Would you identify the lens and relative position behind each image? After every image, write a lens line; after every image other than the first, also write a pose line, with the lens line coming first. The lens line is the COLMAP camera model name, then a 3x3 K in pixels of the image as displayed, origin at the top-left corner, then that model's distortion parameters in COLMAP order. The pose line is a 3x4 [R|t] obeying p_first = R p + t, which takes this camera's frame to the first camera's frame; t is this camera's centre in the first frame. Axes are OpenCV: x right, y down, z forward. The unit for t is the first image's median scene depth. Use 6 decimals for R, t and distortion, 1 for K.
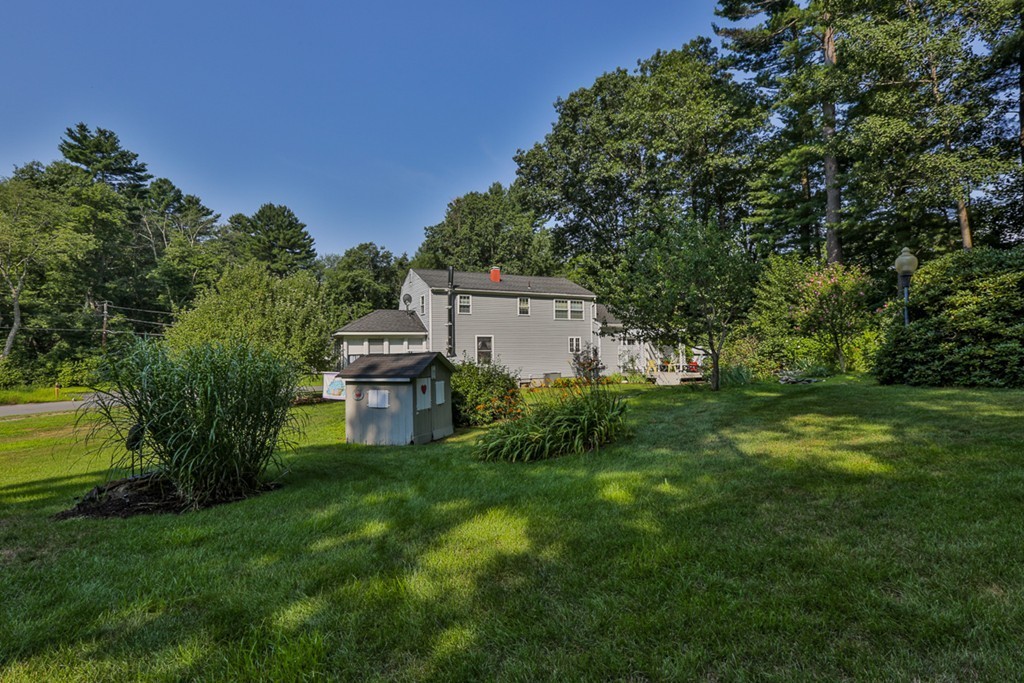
lens RADIAL K [[484.0, 0, 509.2], [0, 484.0, 327.7], [0, 0, 1]] dist [-0.025514, 0.000206]
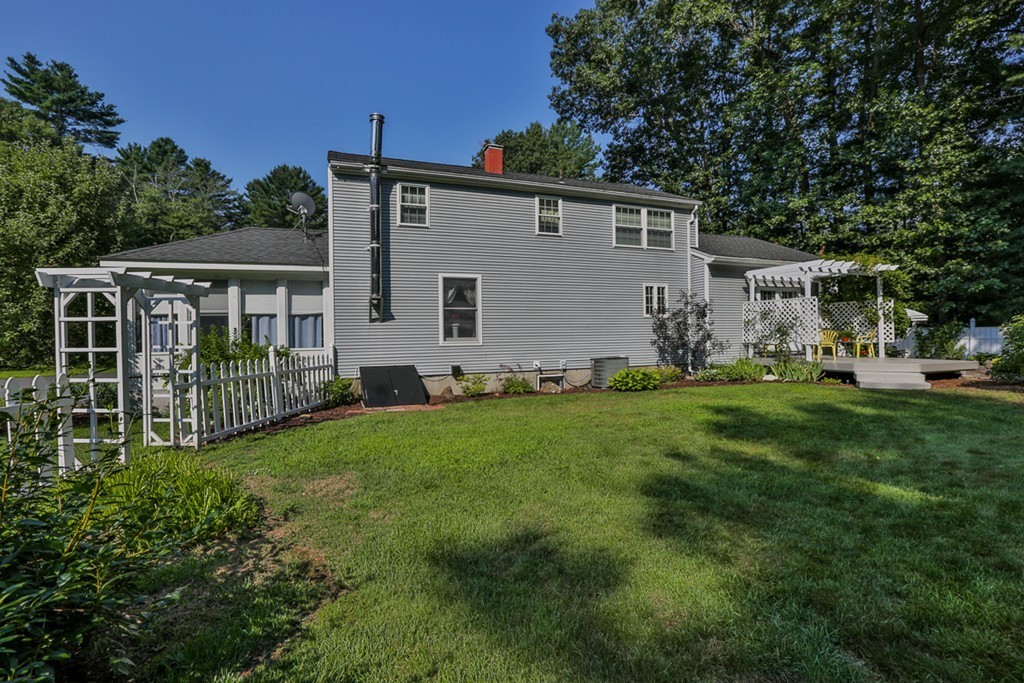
lens RADIAL K [[484.0, 0, 509.2], [0, 484.0, 327.7], [0, 0, 1]] dist [-0.025514, 0.000206]
pose [[0.994707, -0.000931, -0.102743, 0.038430], [0.004858, 0.999267, 0.037982, 0.044130], [0.102633, -0.038280, 0.993983, 0.499103]]
